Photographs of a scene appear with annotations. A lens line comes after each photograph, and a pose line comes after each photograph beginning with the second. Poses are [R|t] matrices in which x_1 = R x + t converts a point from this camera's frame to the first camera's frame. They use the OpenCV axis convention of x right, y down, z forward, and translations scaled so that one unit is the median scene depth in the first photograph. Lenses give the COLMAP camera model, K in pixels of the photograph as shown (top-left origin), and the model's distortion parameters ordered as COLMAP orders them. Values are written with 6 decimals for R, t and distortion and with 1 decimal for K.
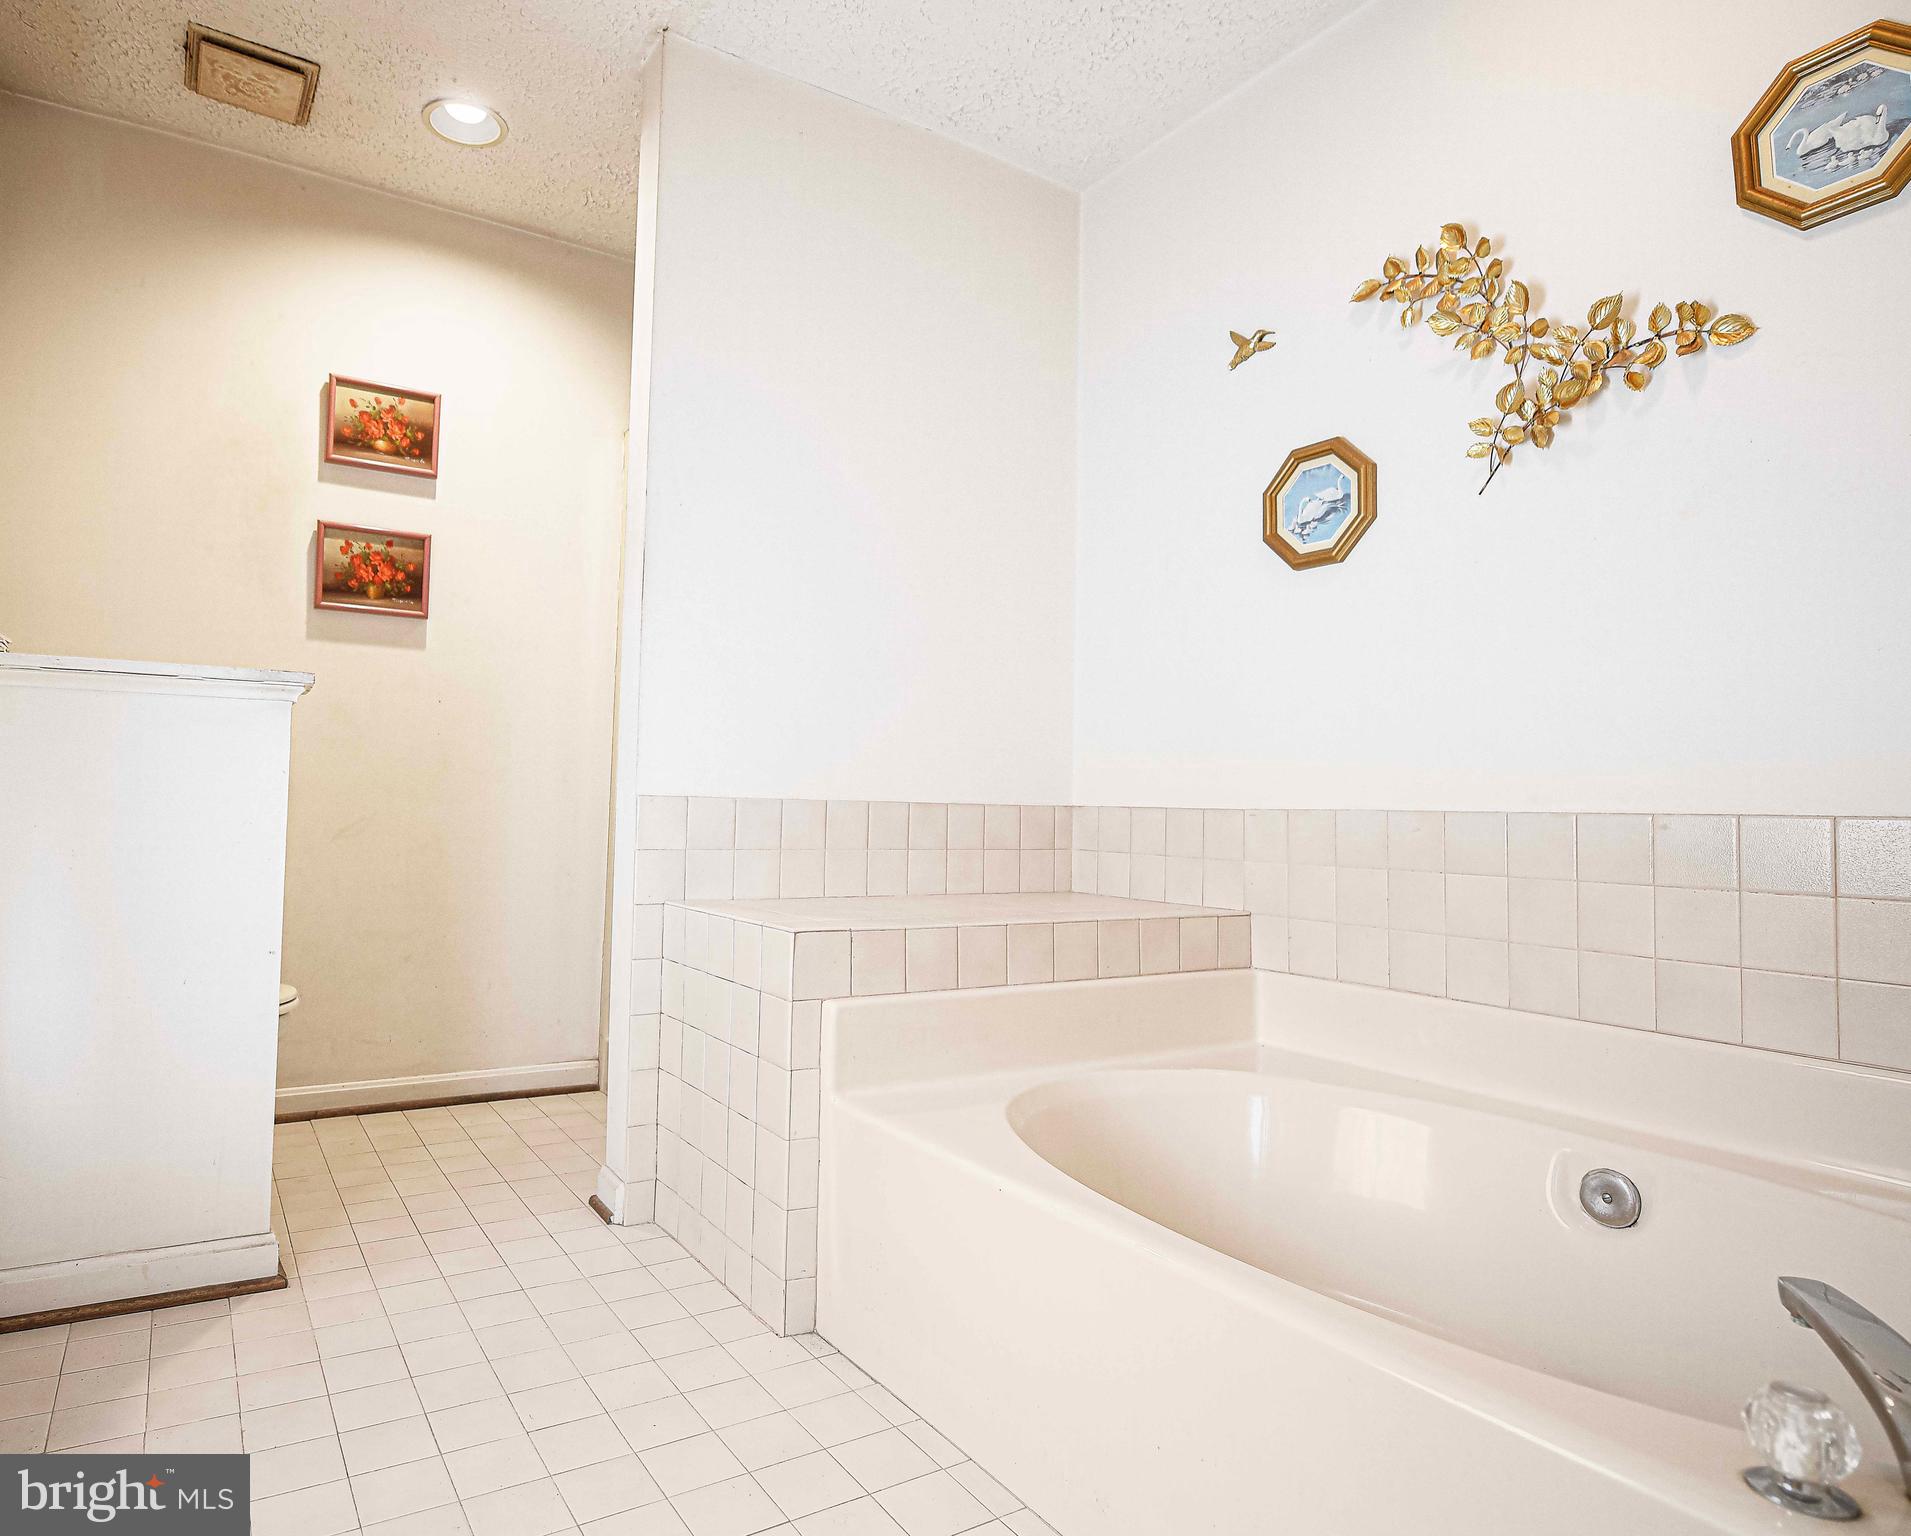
lens RADIAL K [[1152.3, 0, 960.3], [0, 1152.3, 759.5], [0, 0, 1]] dist [-0.000047, -0.004559]
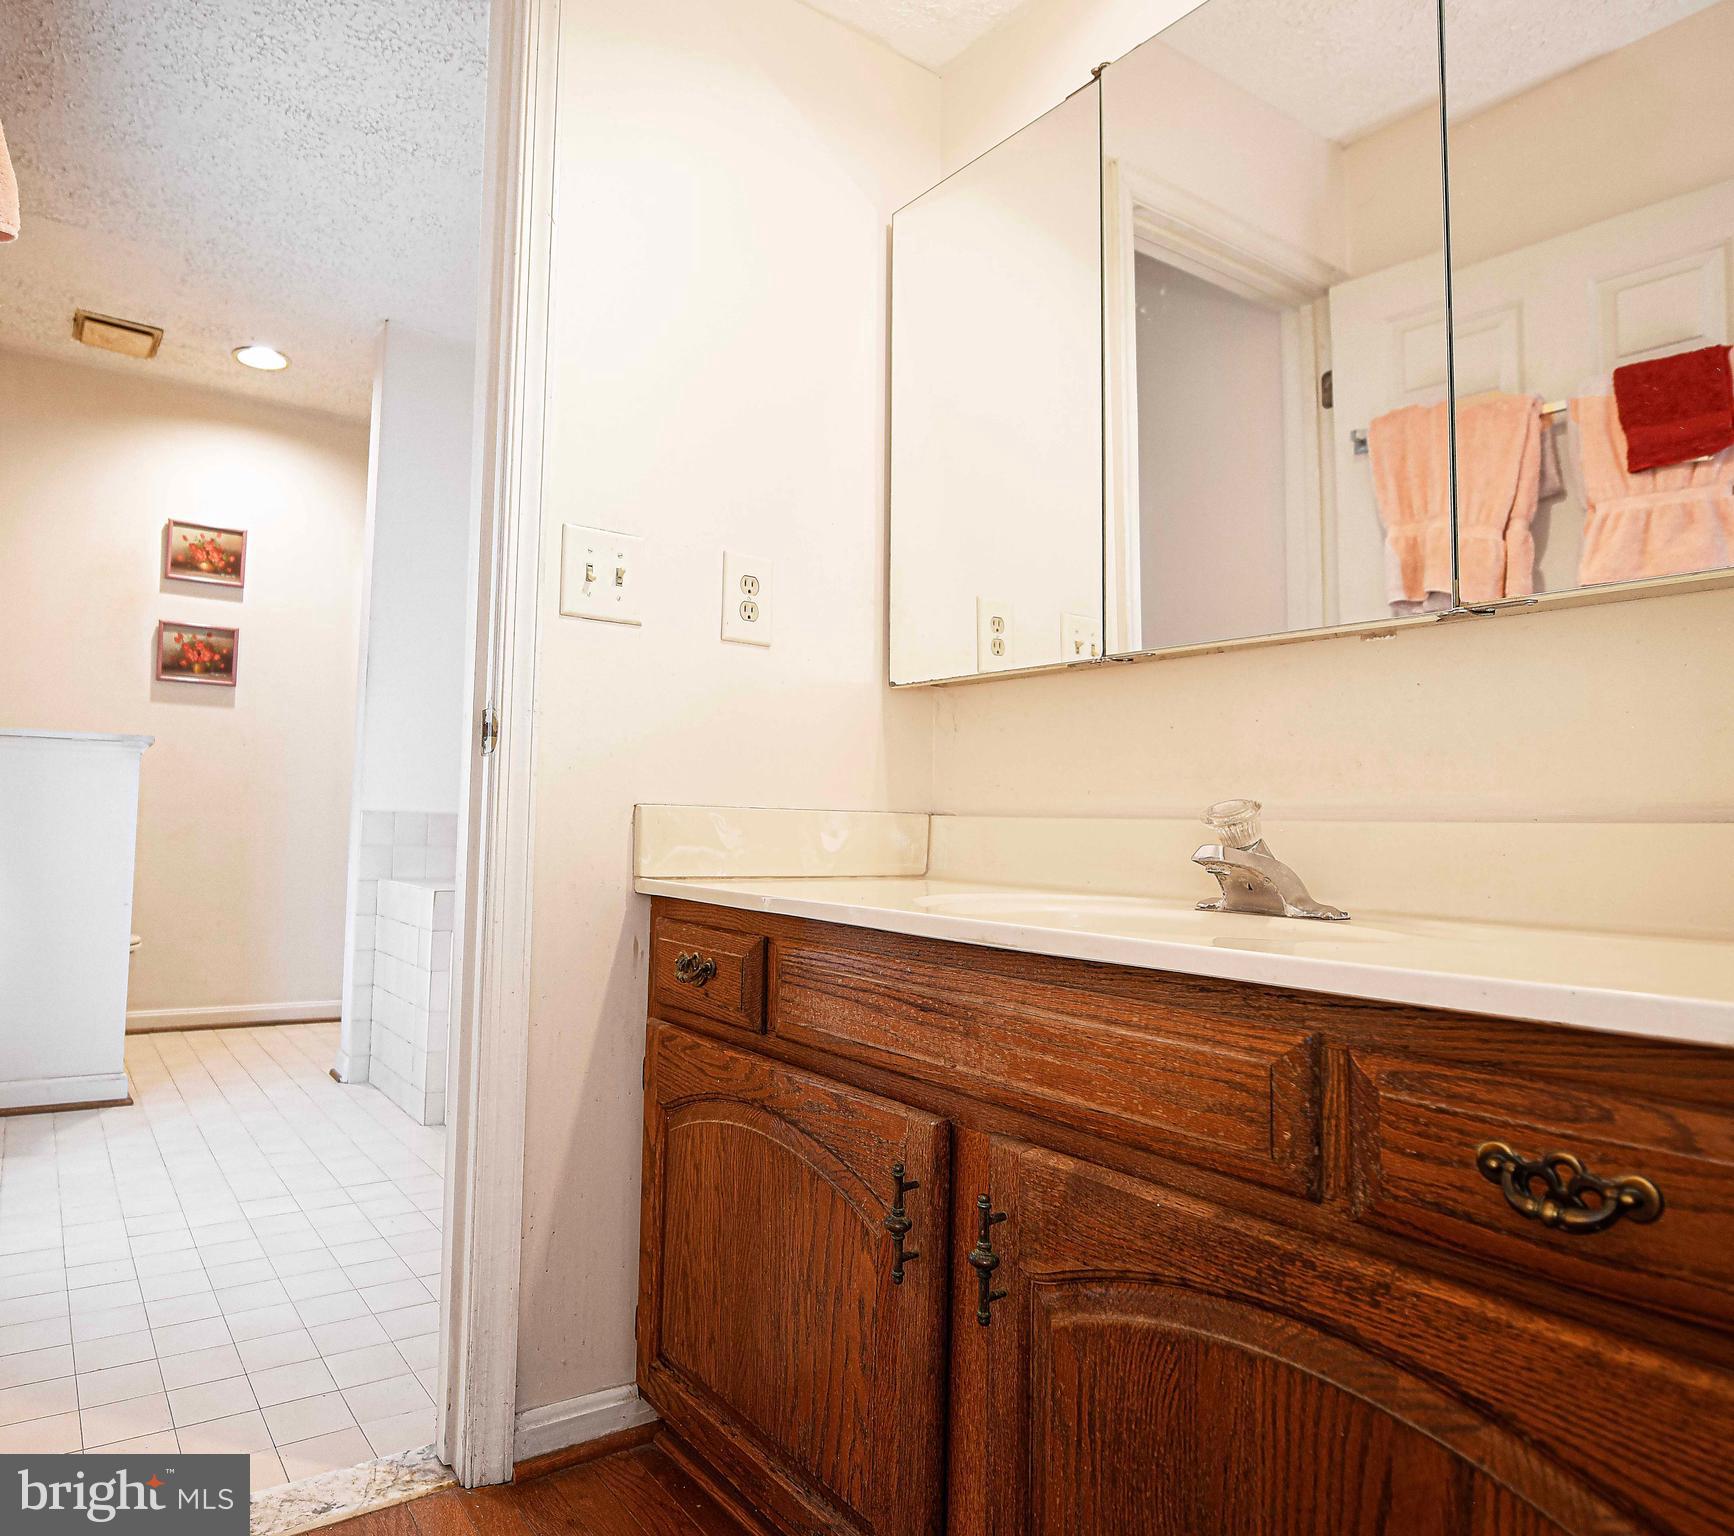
lens RADIAL K [[1209.4, 0, 863.0], [0, 1209.4, 768.8], [0, 0, 1]] dist [-0.010921, 0.004015]
pose [[0.999830, 0.007228, 0.016983, 0.297009], [-0.007091, 0.999942, -0.008085, -0.014416], [-0.017041, 0.007963, 0.999823, -0.519171]]
